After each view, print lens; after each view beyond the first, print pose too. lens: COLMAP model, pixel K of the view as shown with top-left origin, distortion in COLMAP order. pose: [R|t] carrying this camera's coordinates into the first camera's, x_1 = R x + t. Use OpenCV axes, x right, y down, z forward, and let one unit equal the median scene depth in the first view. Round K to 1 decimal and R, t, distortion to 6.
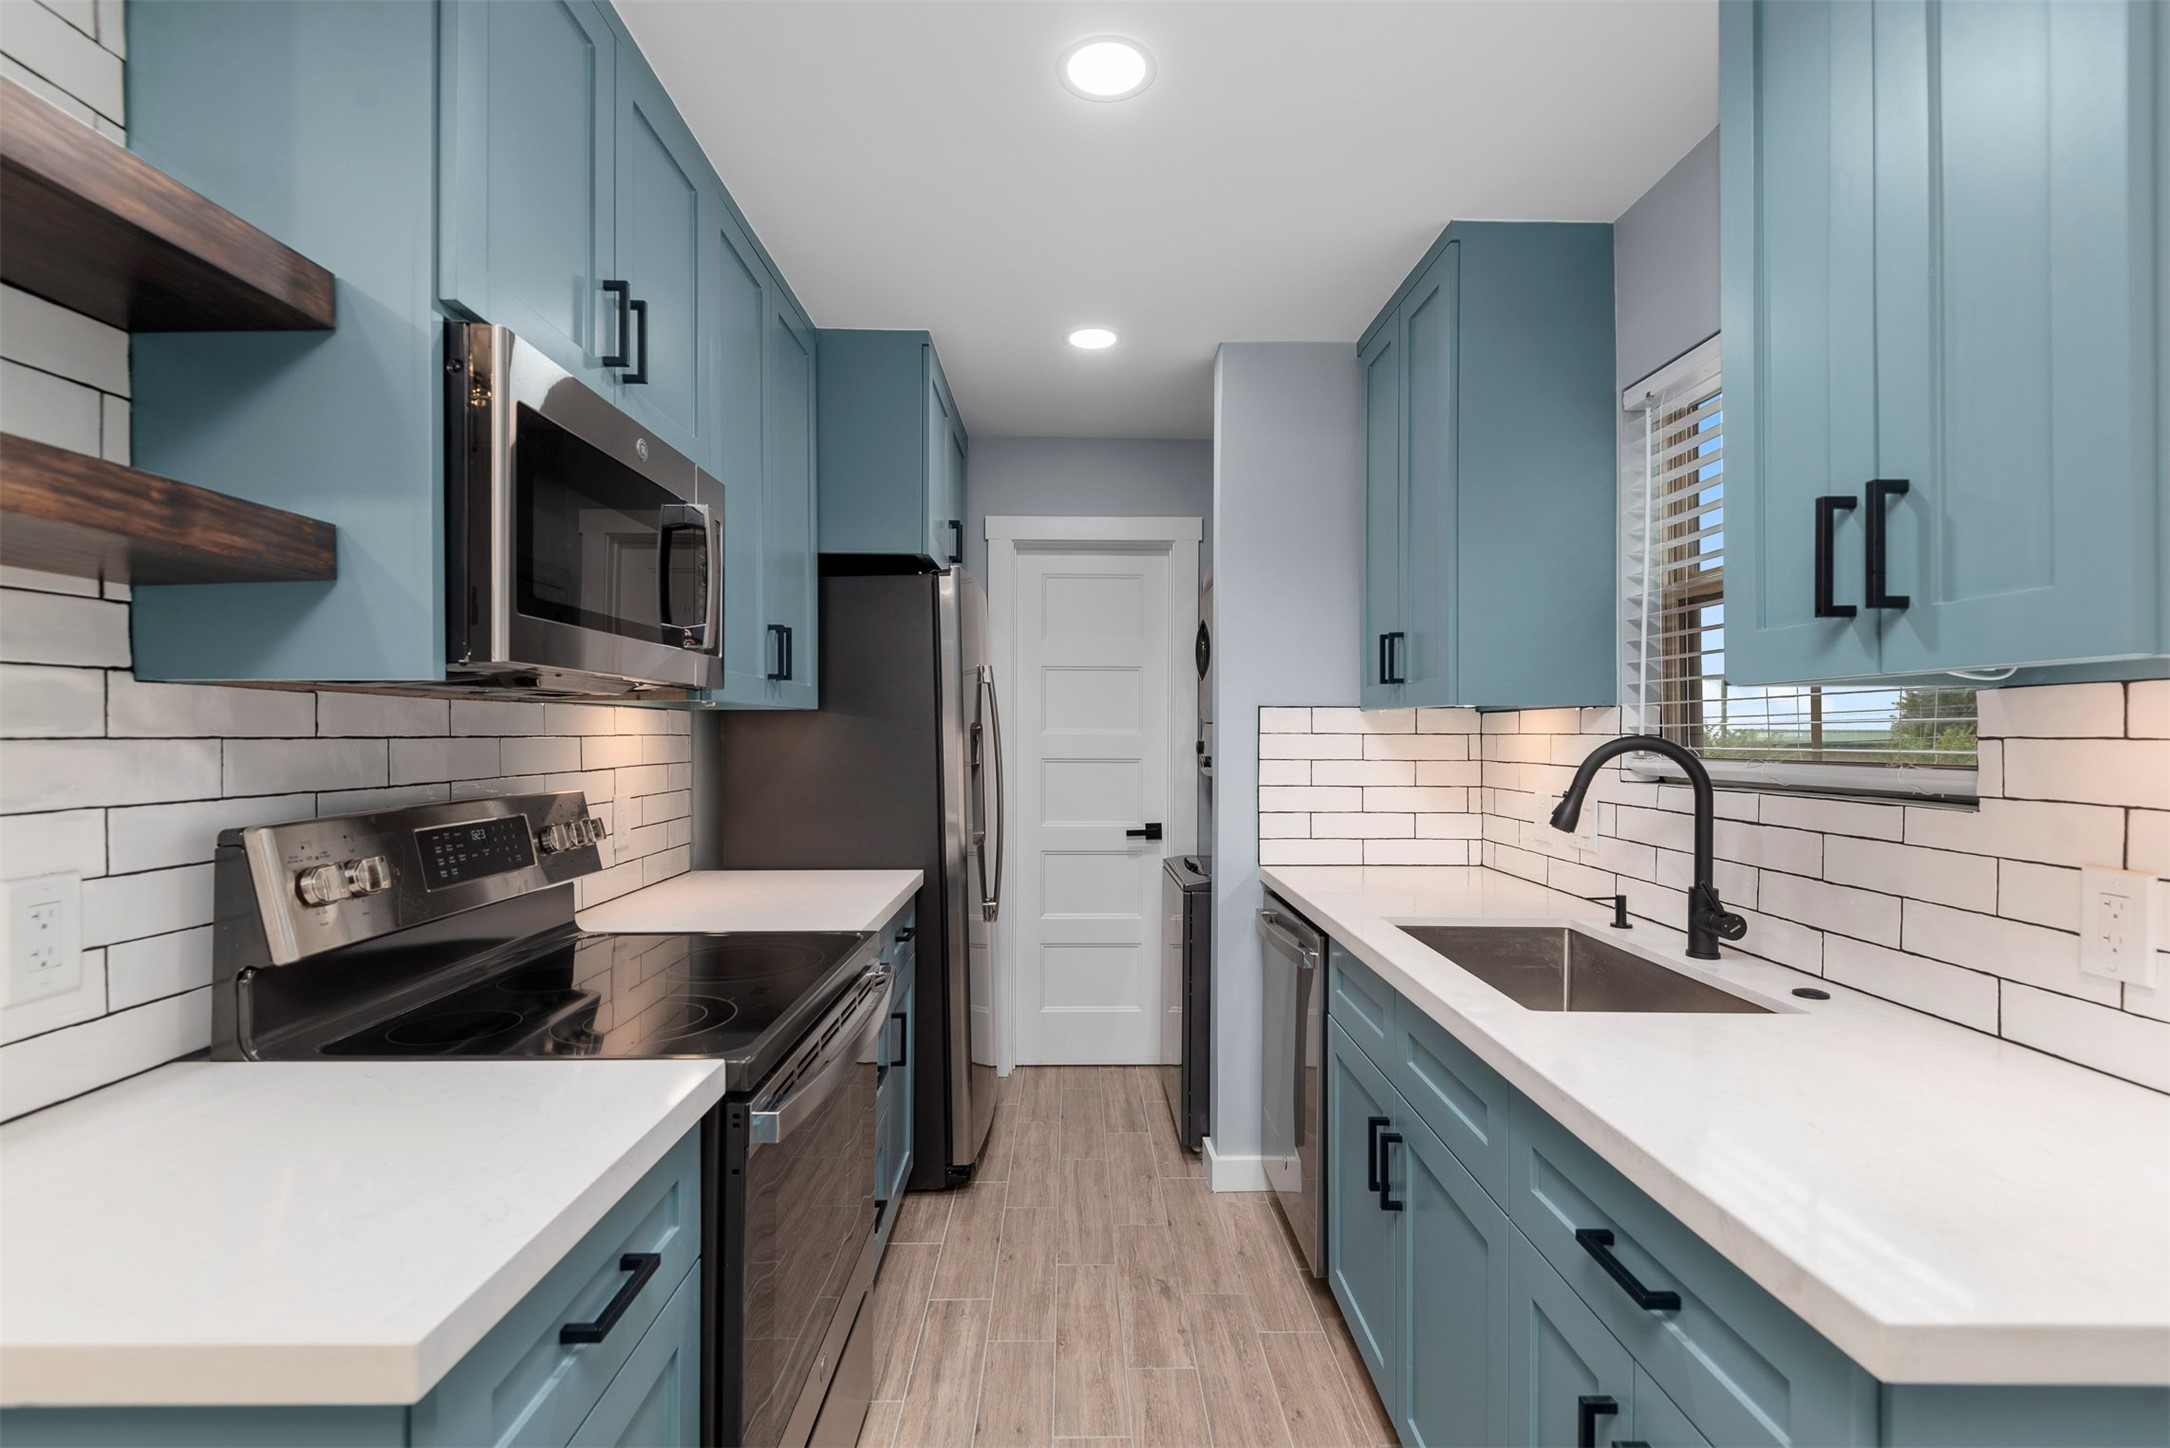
lens RADIAL K [[997.1, 0, 1083.1], [0, 997.1, 726.7], [0, 0, 1]] dist [0.023210, -0.015382]
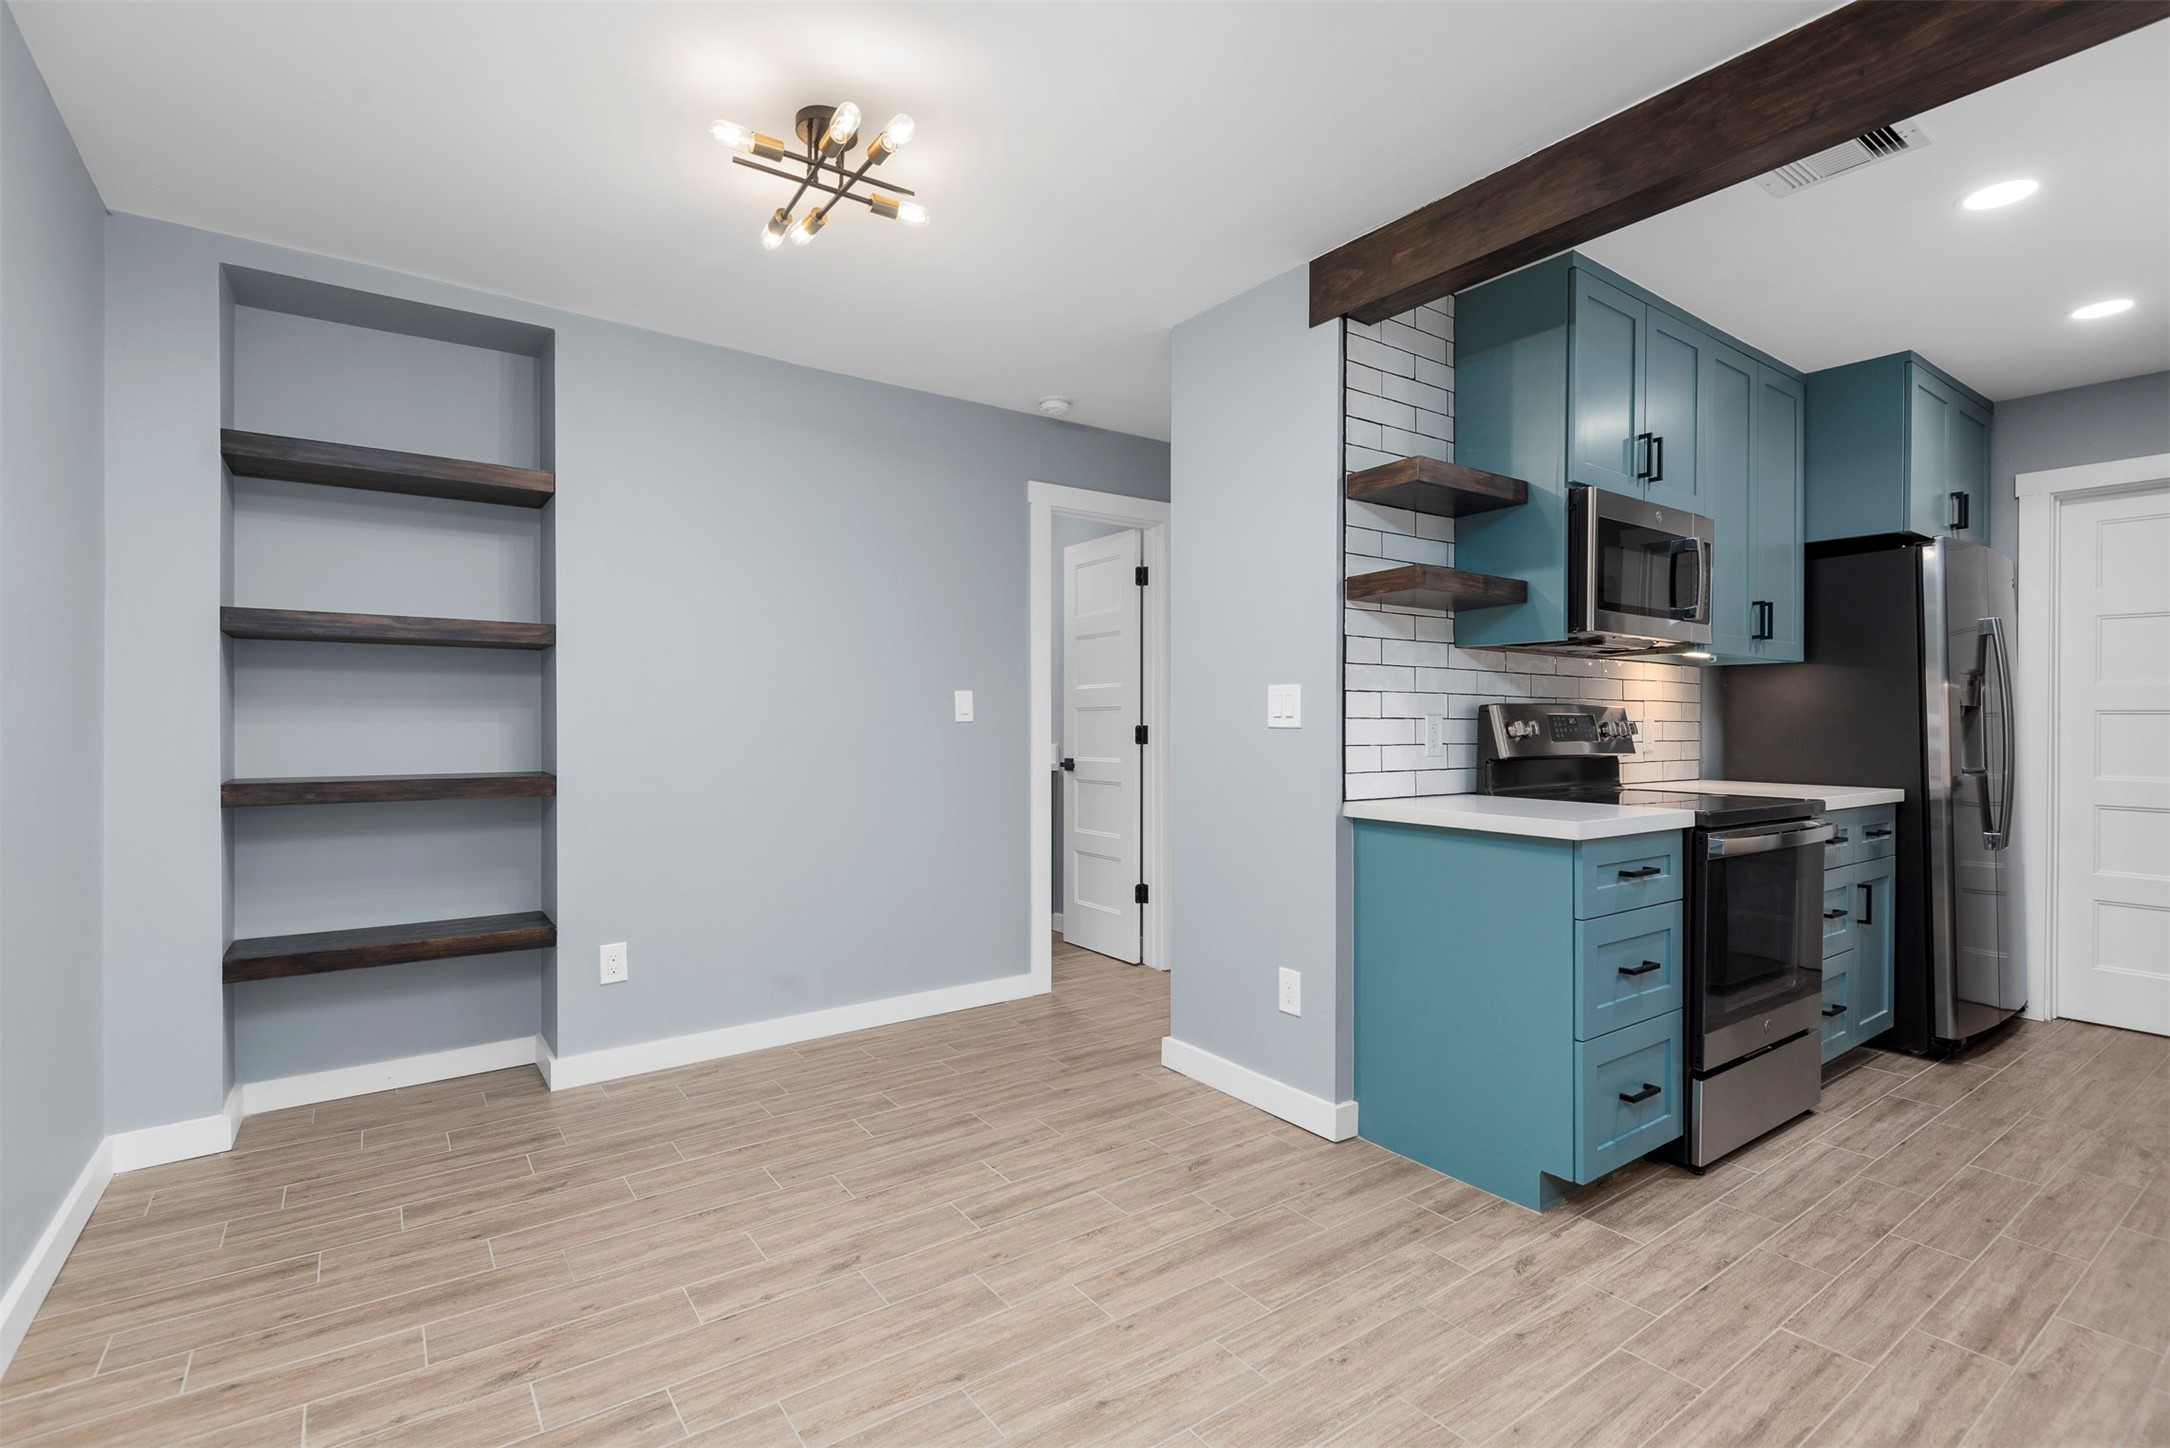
lens RADIAL K [[997.1, 0, 1083.1], [0, 997.1, 726.7], [0, 0, 1]] dist [0.023210, -0.015382]
pose [[0.581041, 0.006349, -0.813850, 0.405525], [0.001016, 0.999963, 0.008526, 0.087718], [0.813874, -0.005780, 0.581013, -0.846264]]
